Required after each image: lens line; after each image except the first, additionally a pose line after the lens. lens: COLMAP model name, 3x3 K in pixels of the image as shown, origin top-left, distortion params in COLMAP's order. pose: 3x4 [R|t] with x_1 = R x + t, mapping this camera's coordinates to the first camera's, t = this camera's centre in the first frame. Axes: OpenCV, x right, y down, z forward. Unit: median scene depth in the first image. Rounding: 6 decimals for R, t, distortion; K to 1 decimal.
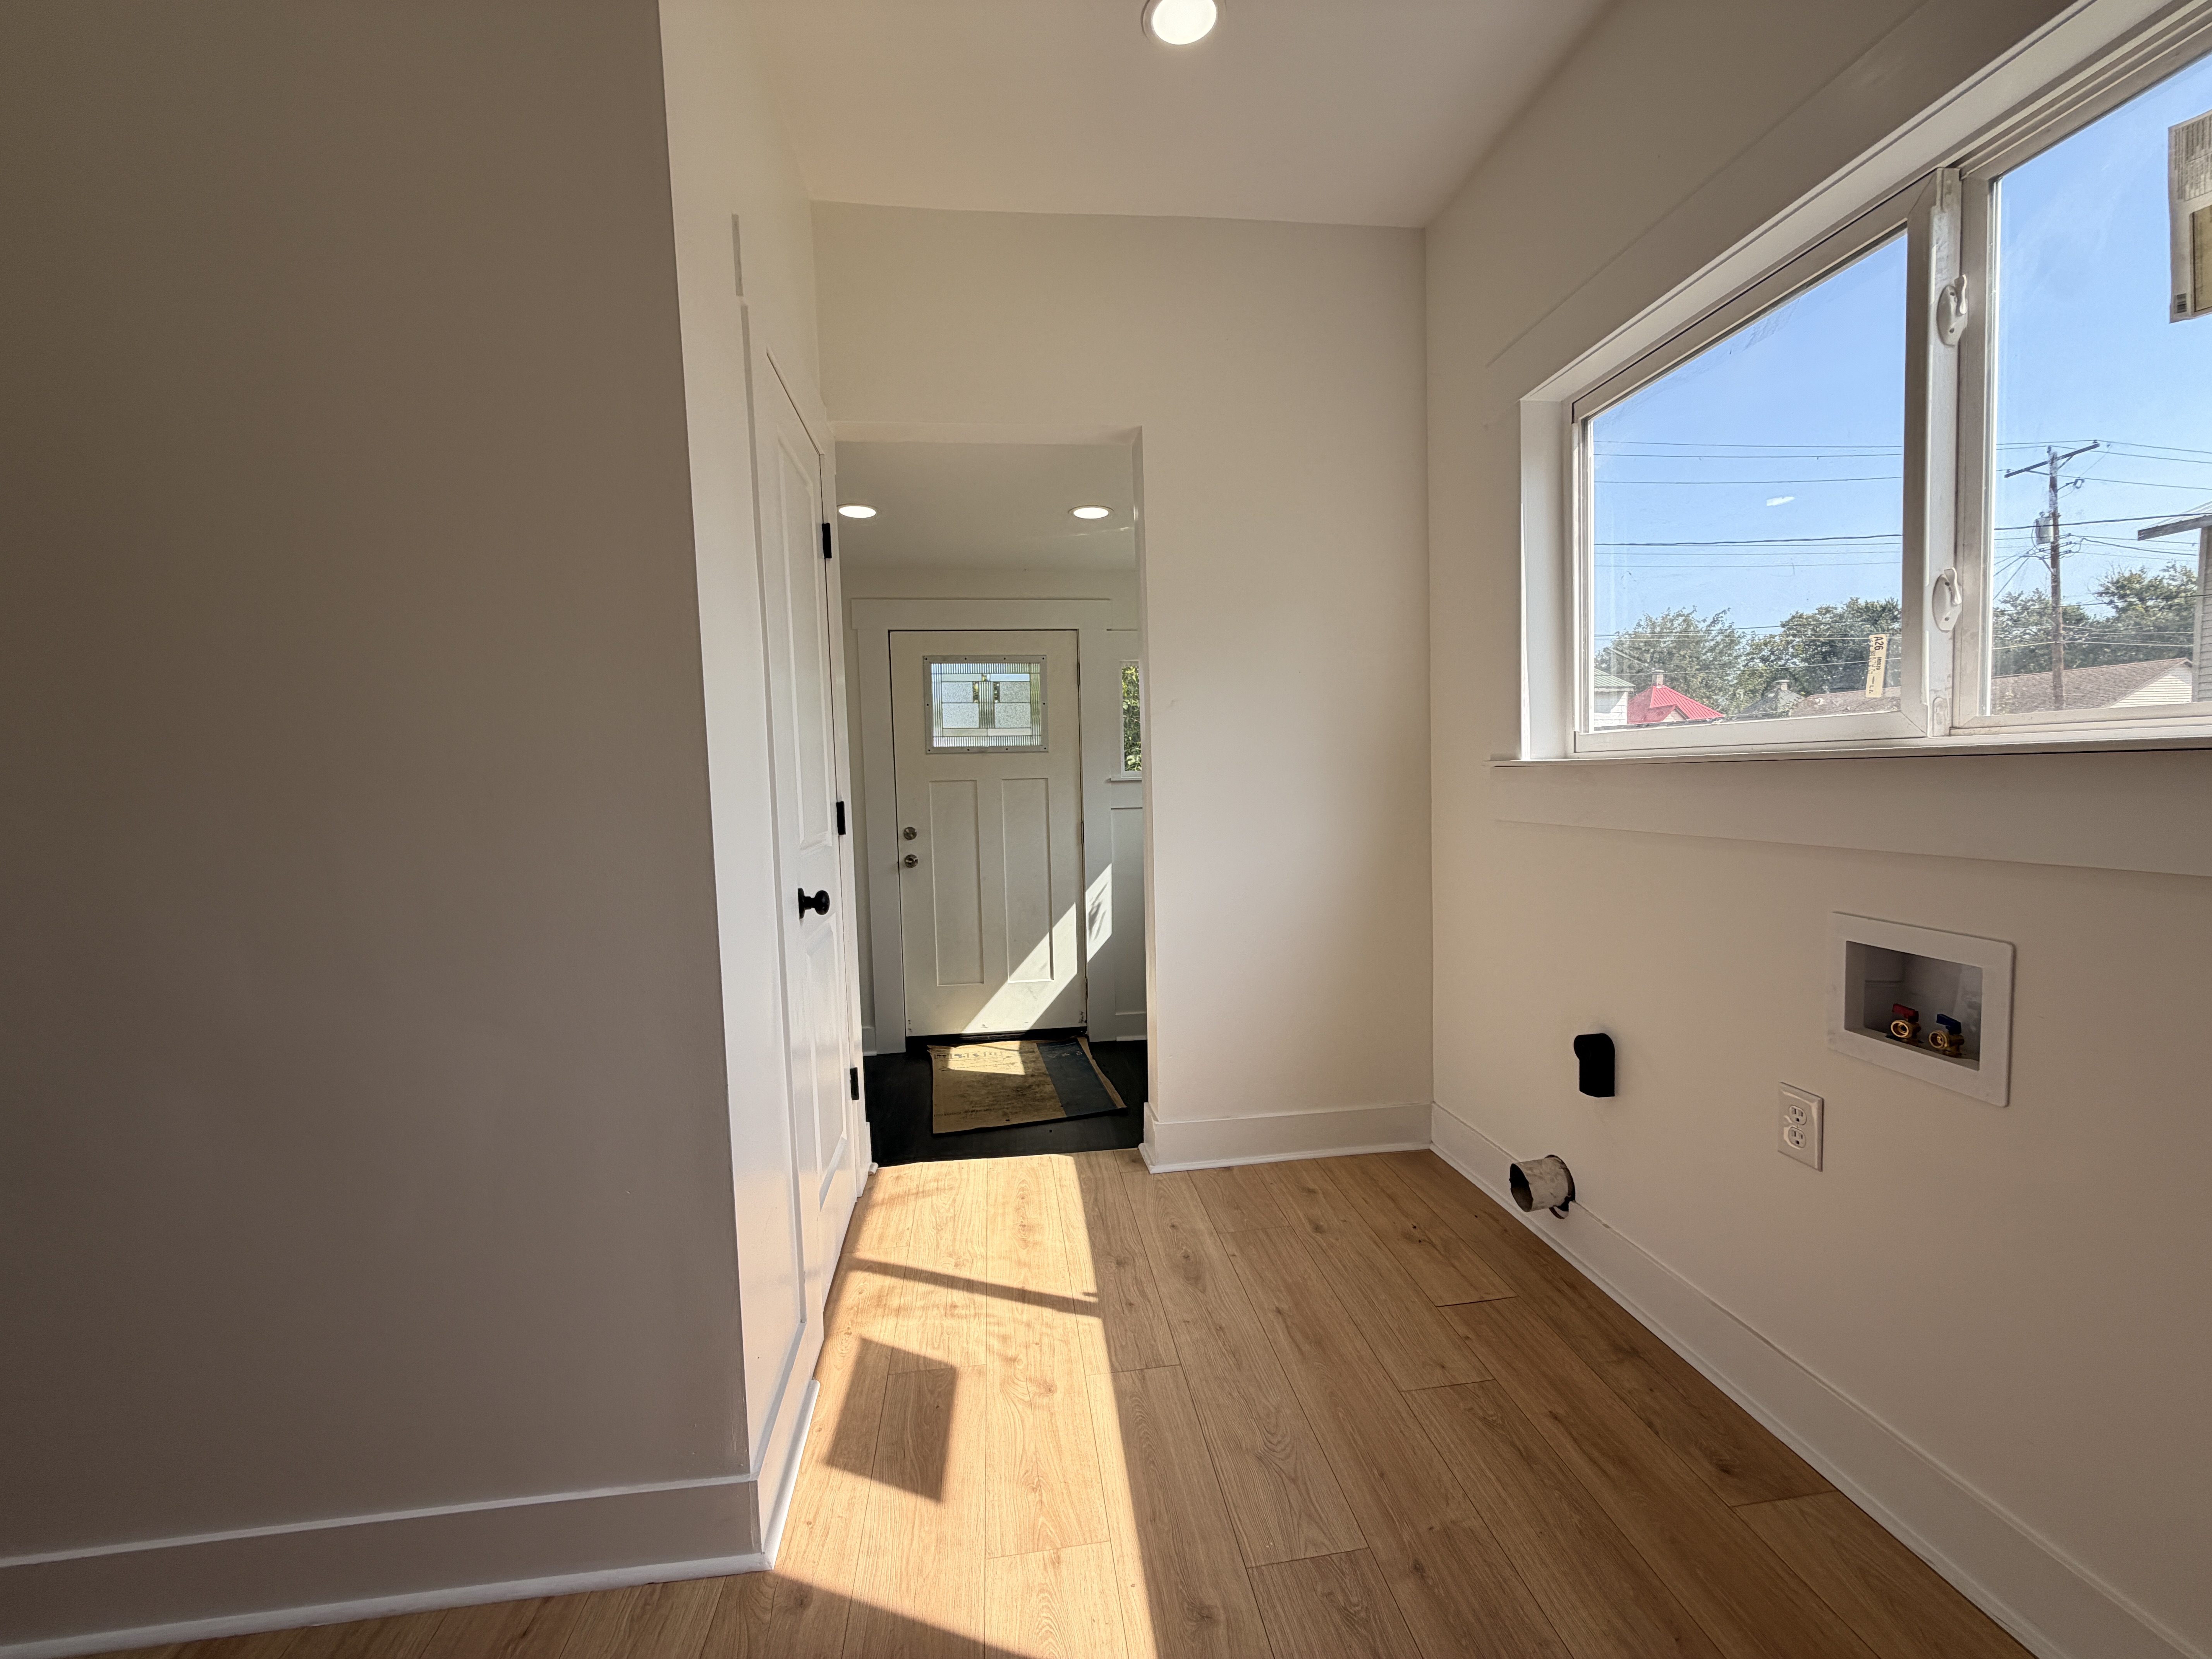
lens RADIAL K [[882.4, 0, 1101.3], [0, 882.4, 831.6], [0, 0, 1]] dist [-0.001222, 0.000146]
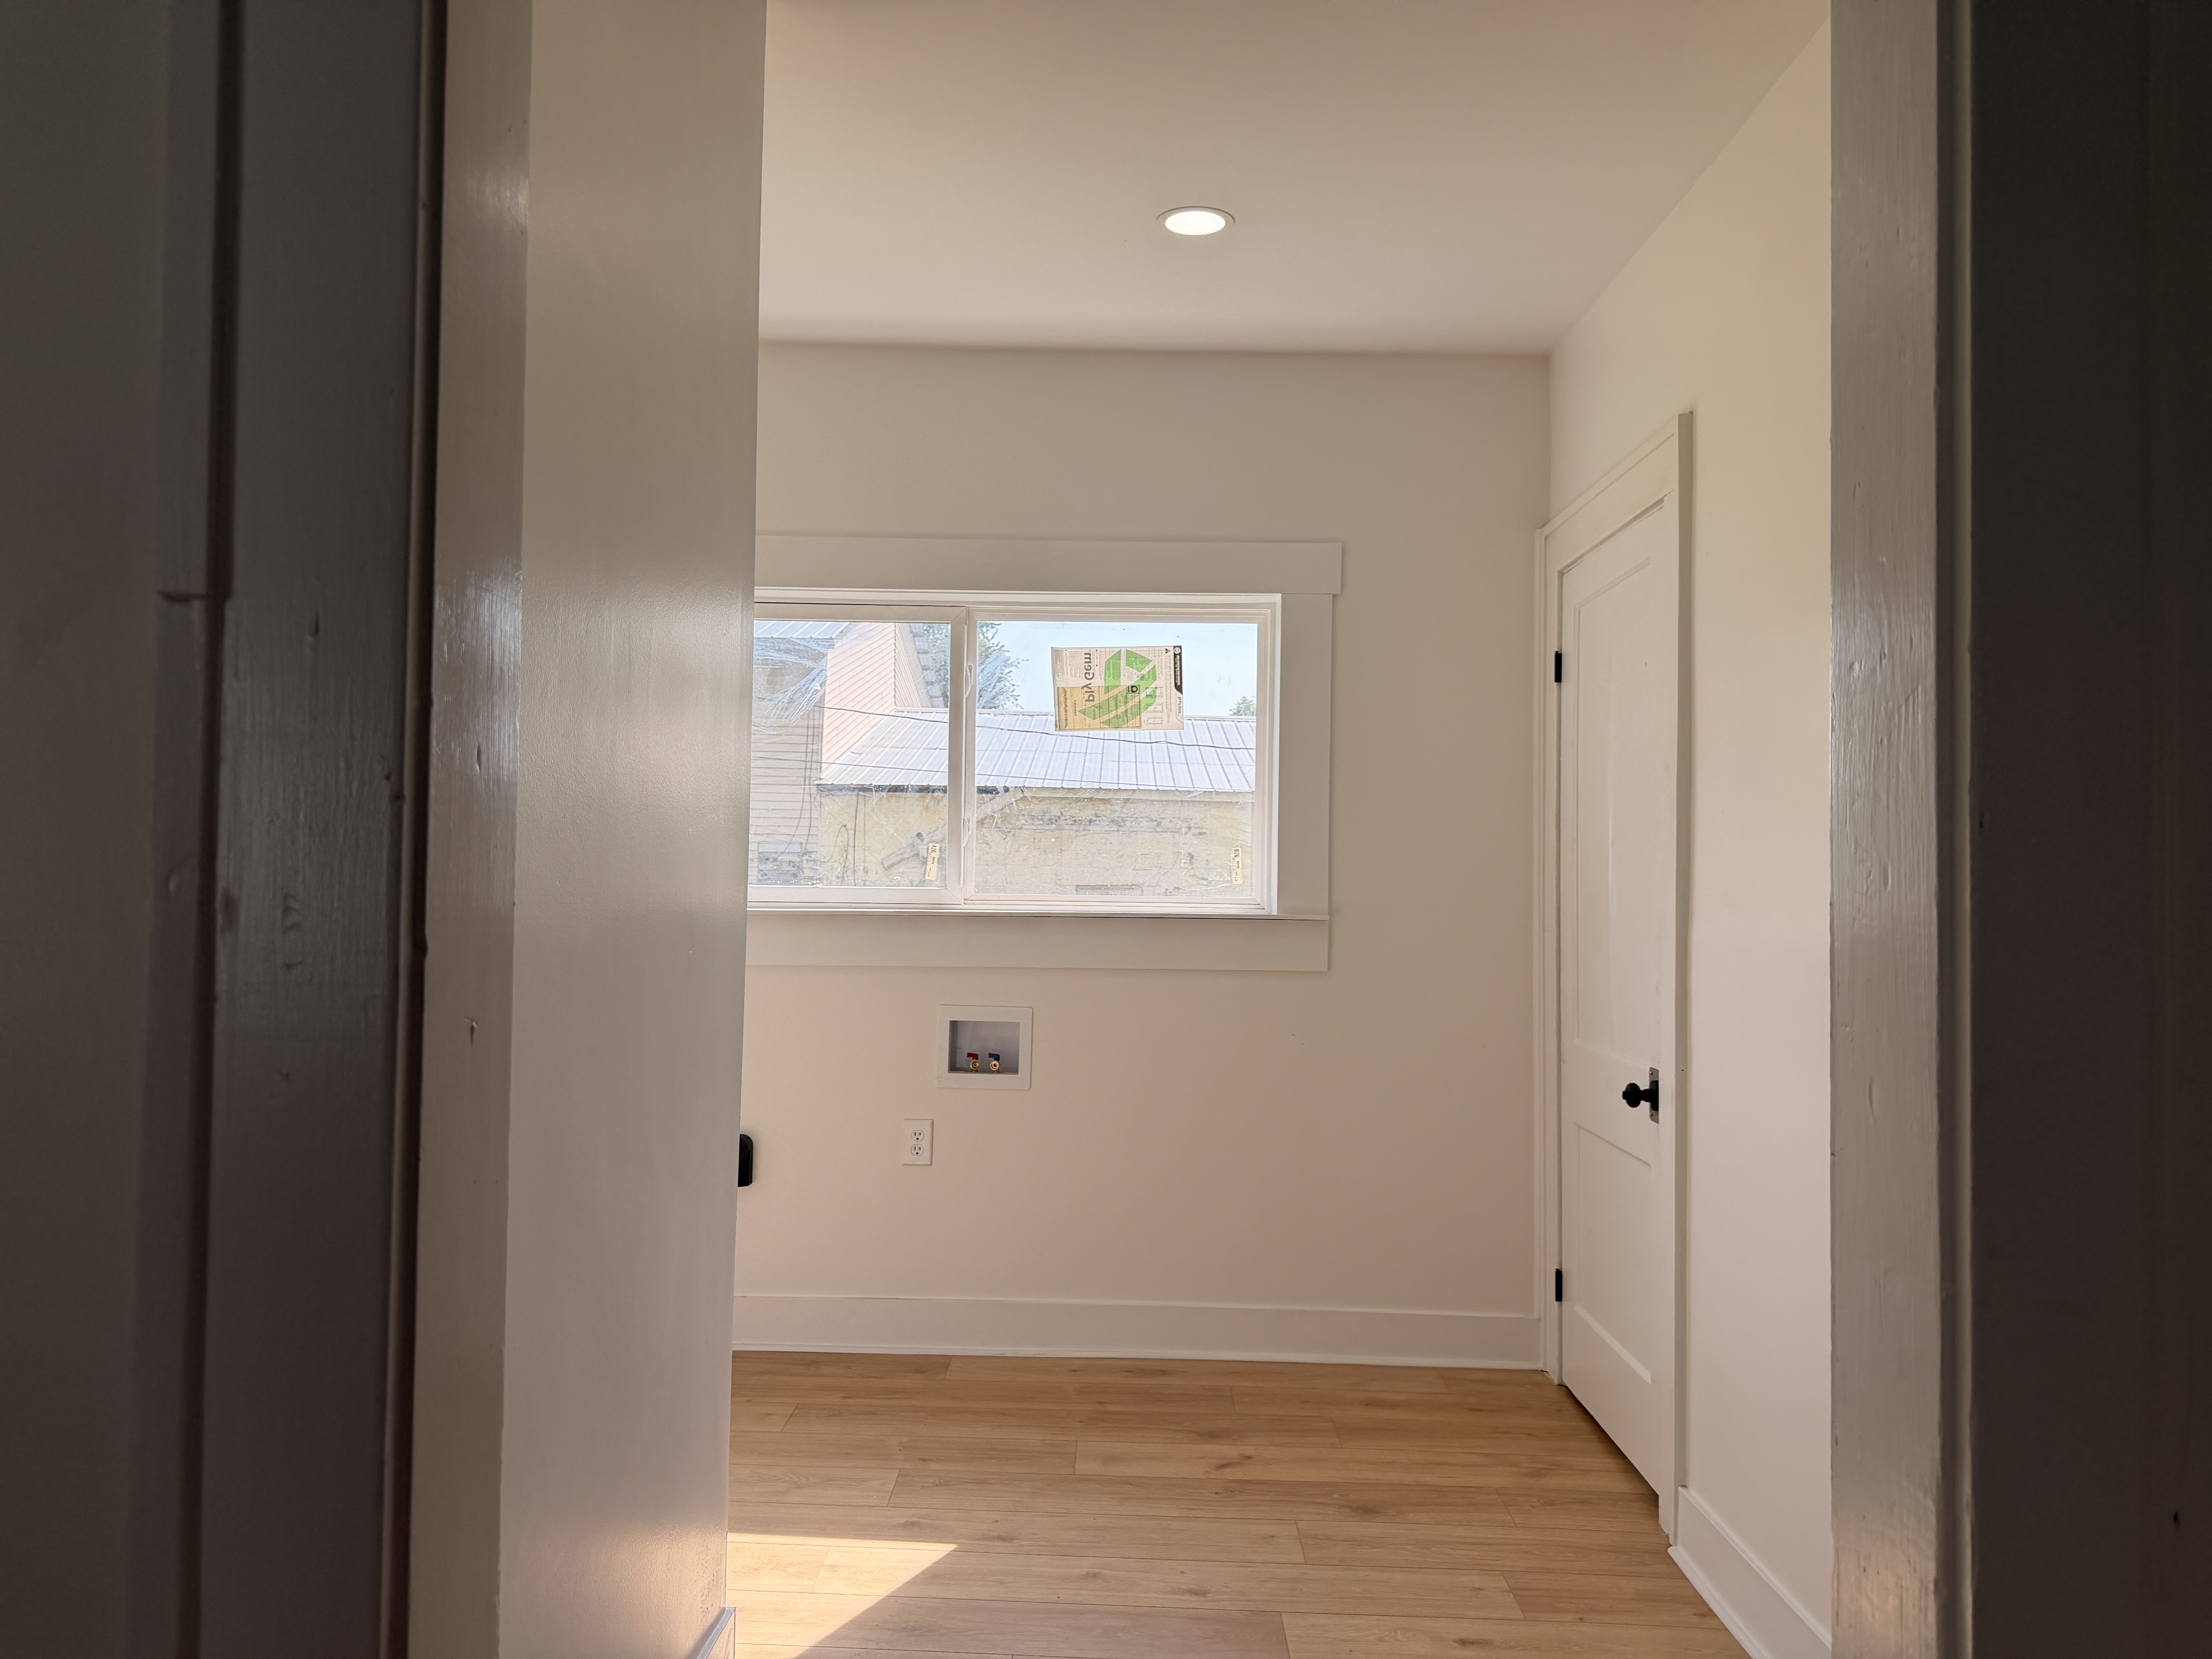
lens RADIAL K [[1548.6, 0, 1106.0], [0, 1548.6, 829.5], [0, 0, 1]] dist [0.067927, -0.087596]
pose [[0.135496, 0.062731, 0.988790, -2.115863], [0.051565, 0.996195, -0.070267, -0.019460], [-0.989435, 0.060508, 0.131746, 0.265838]]
